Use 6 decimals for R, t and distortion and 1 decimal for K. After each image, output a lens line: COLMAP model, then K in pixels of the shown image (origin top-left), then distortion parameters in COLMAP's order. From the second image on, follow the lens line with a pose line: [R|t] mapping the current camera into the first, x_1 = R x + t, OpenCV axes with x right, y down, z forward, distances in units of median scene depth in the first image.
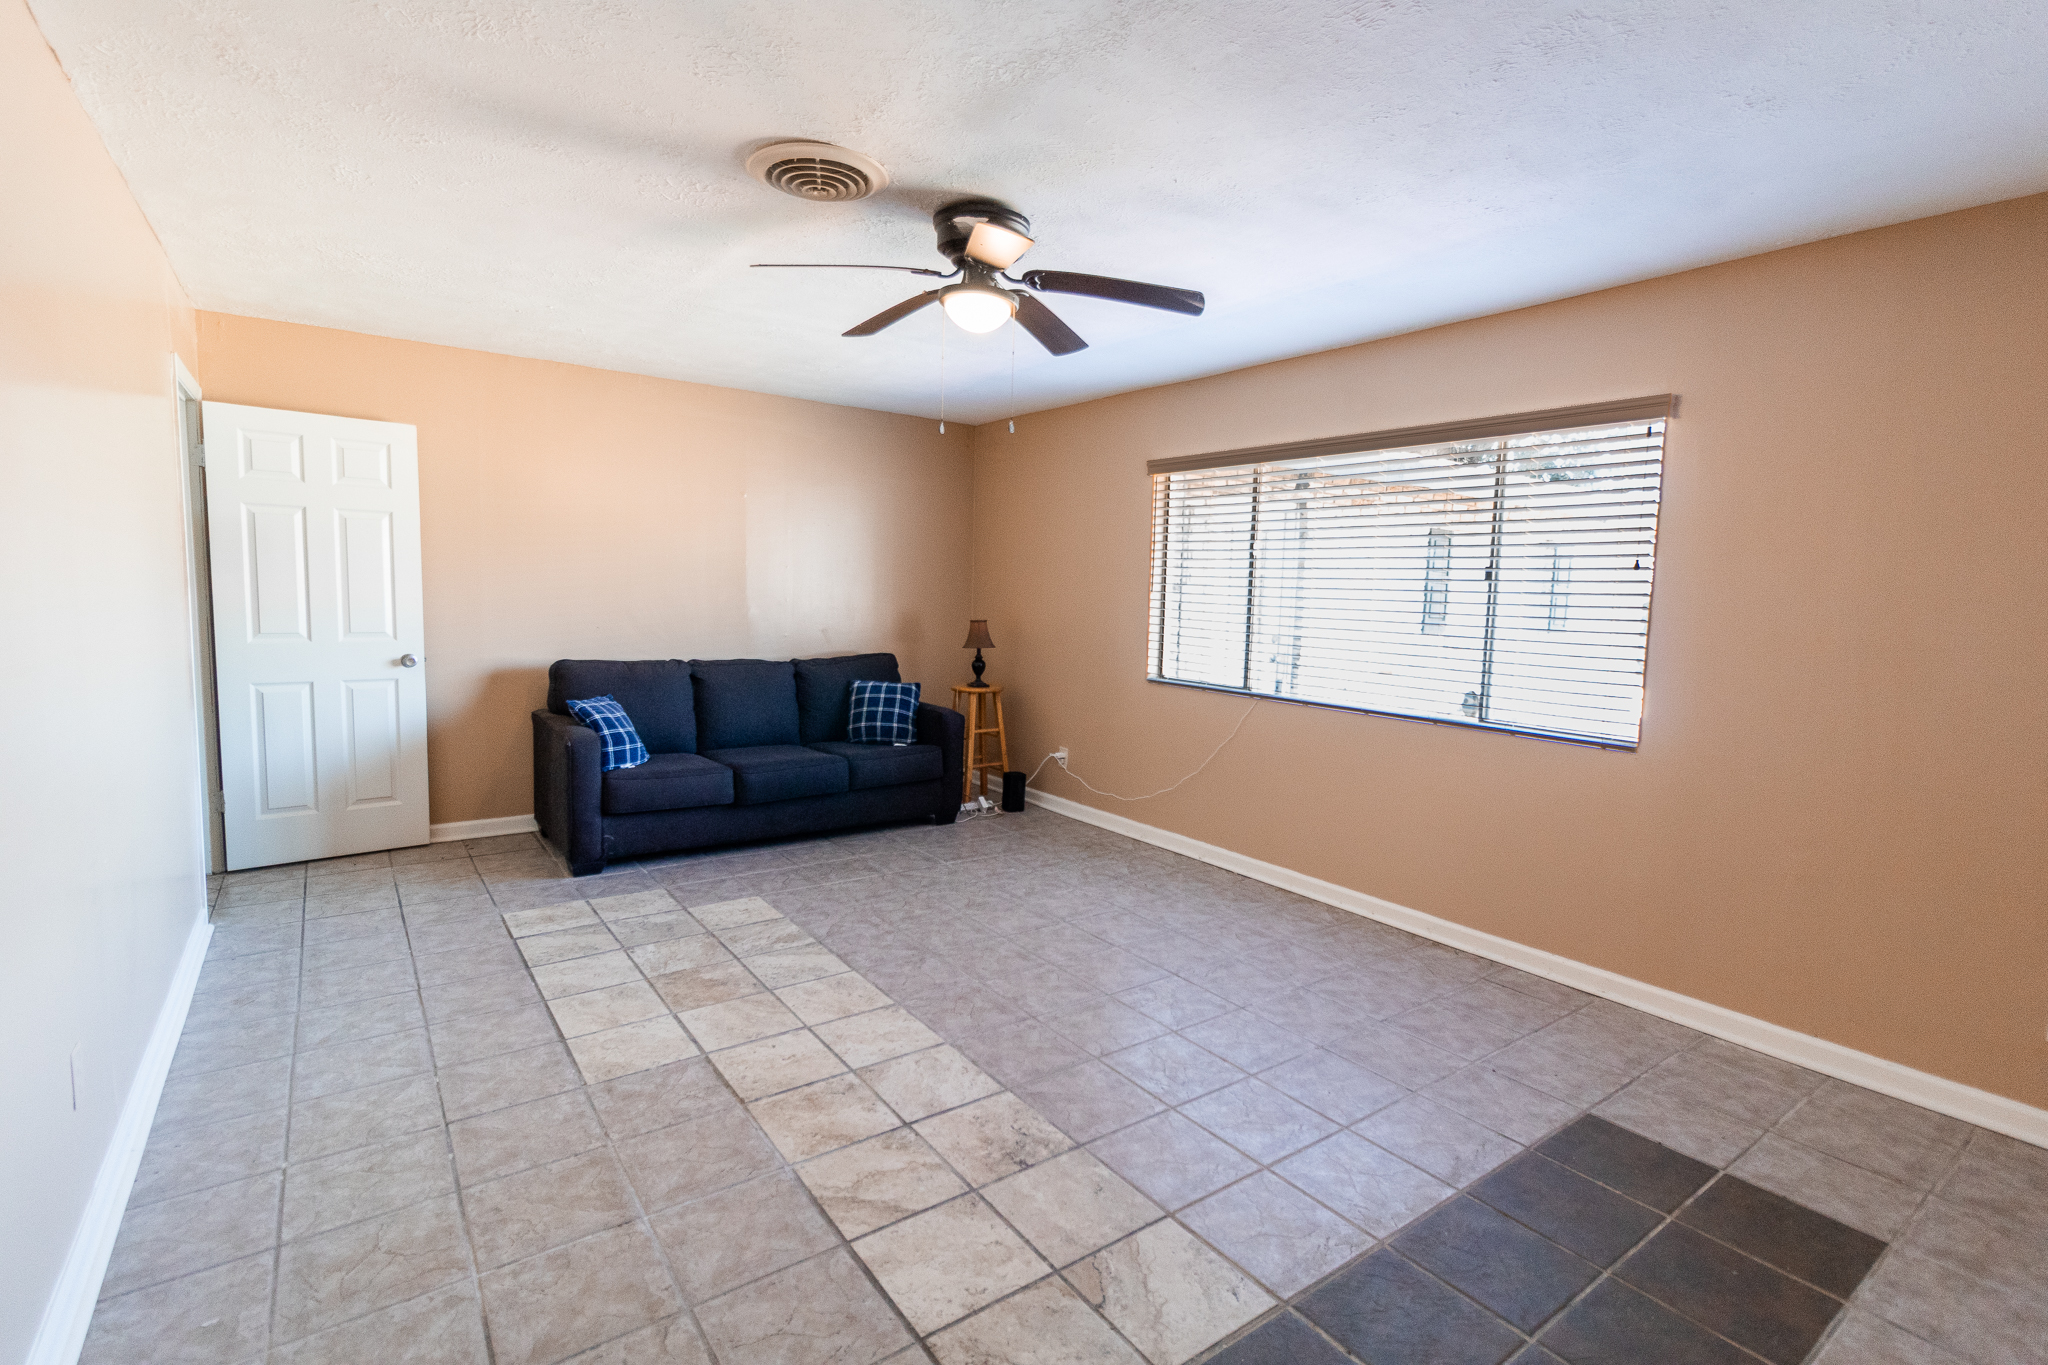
lens RADIAL K [[951.5, 0, 1027.8], [0, 951.5, 684.0], [0, 0, 1]] dist [-0.000966, 0.001144]
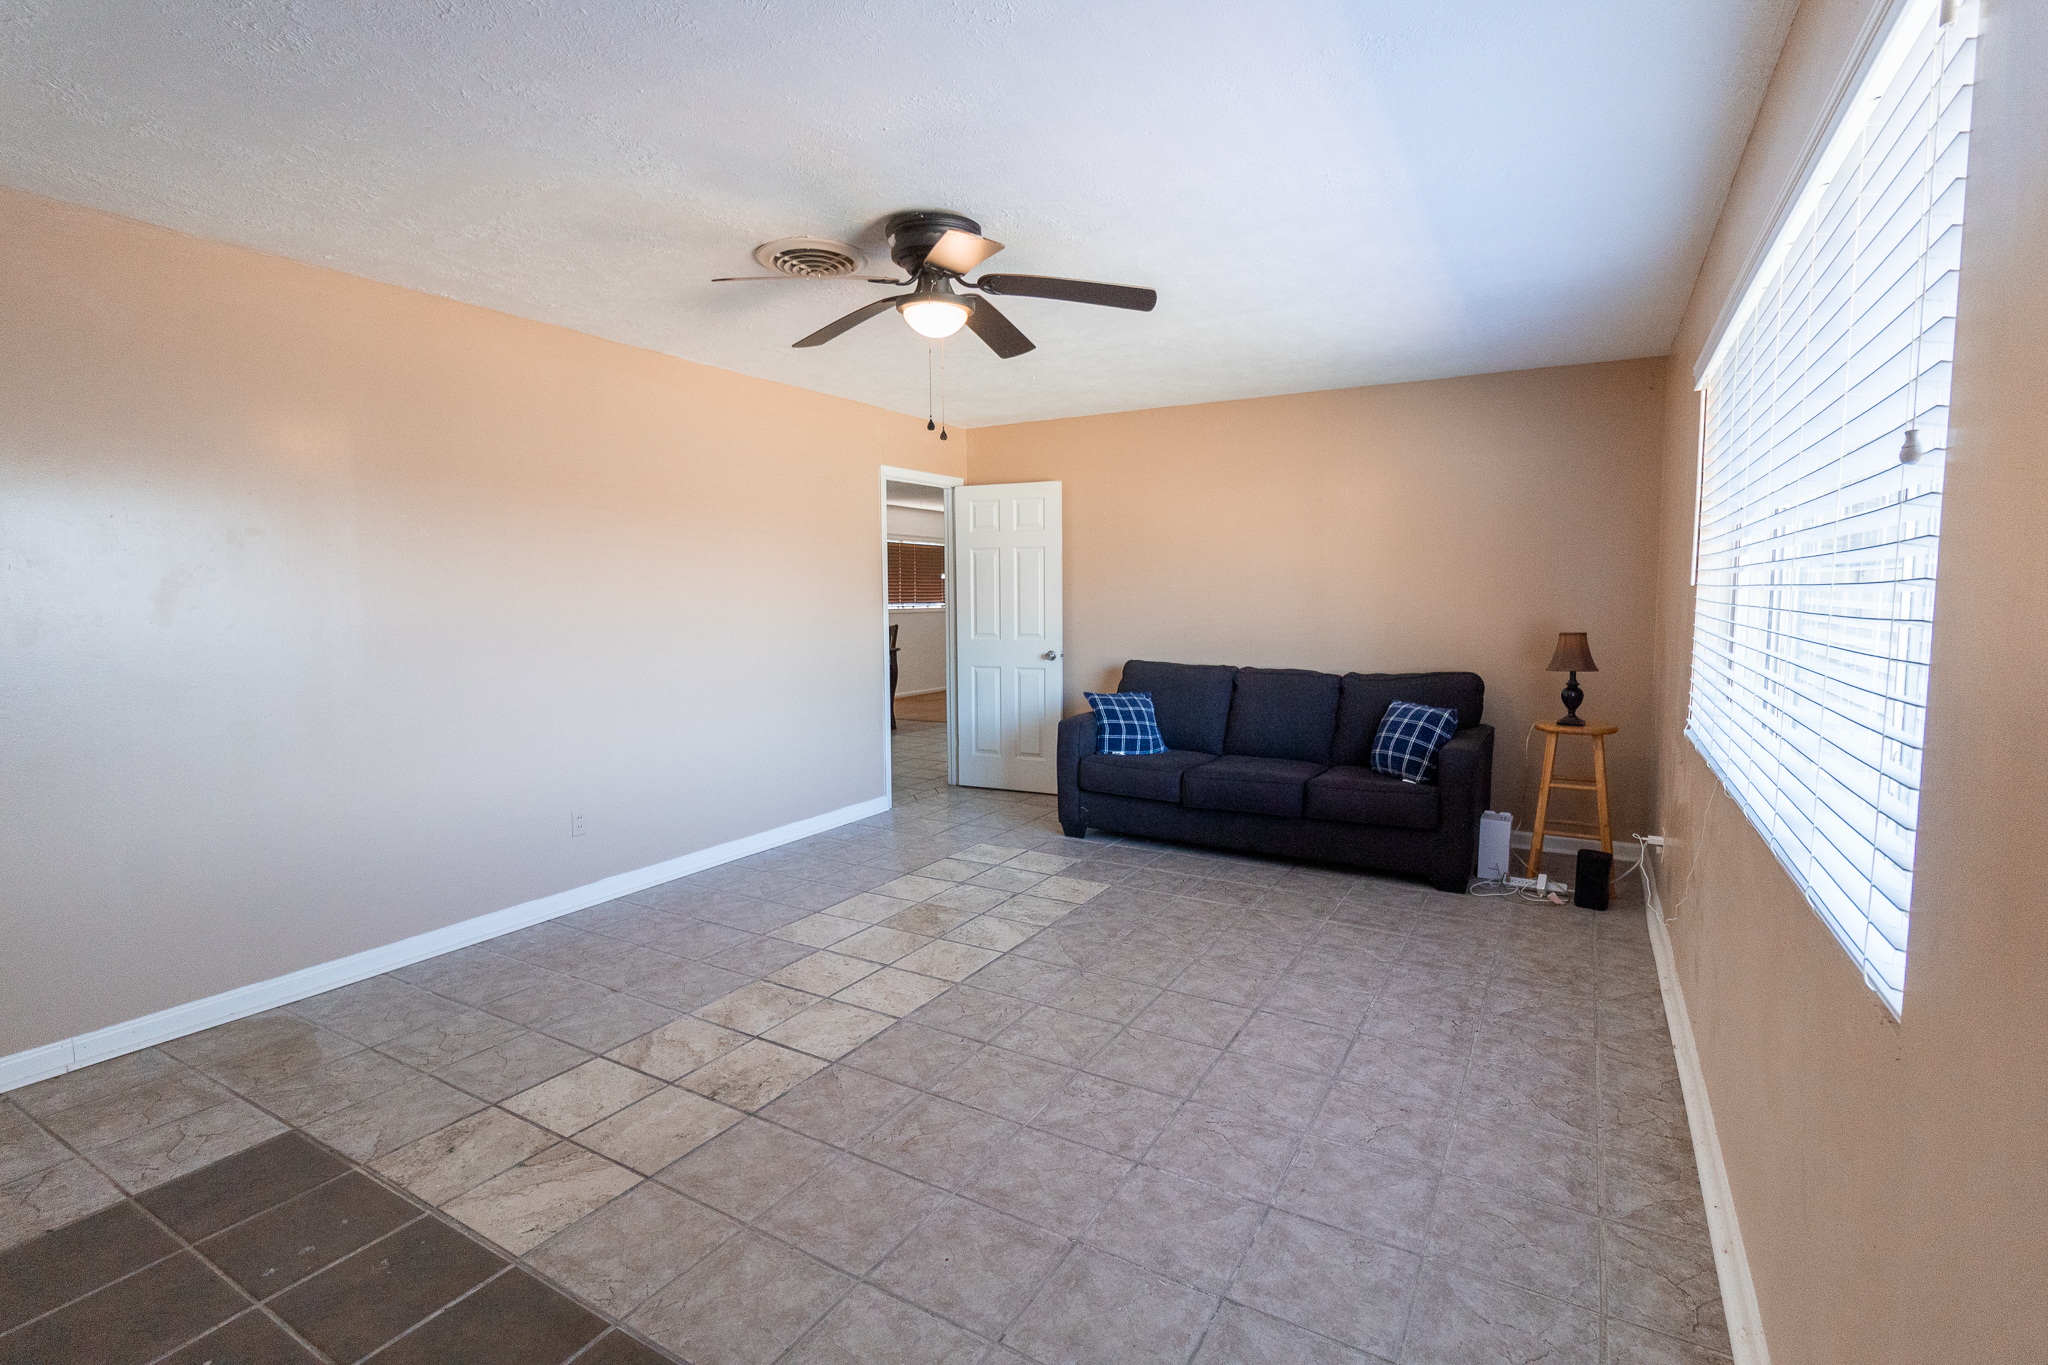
lens RADIAL K [[951.5, 0, 1025.5], [0, 951.5, 675.4], [0, 0, 1]] dist [-0.000966, 0.001144]
pose [[0.396860, 0.051143, -0.916453, 0.648565], [-0.078621, 0.996671, 0.021573, -0.025882], [0.914506, 0.063491, 0.399560, 0.481321]]
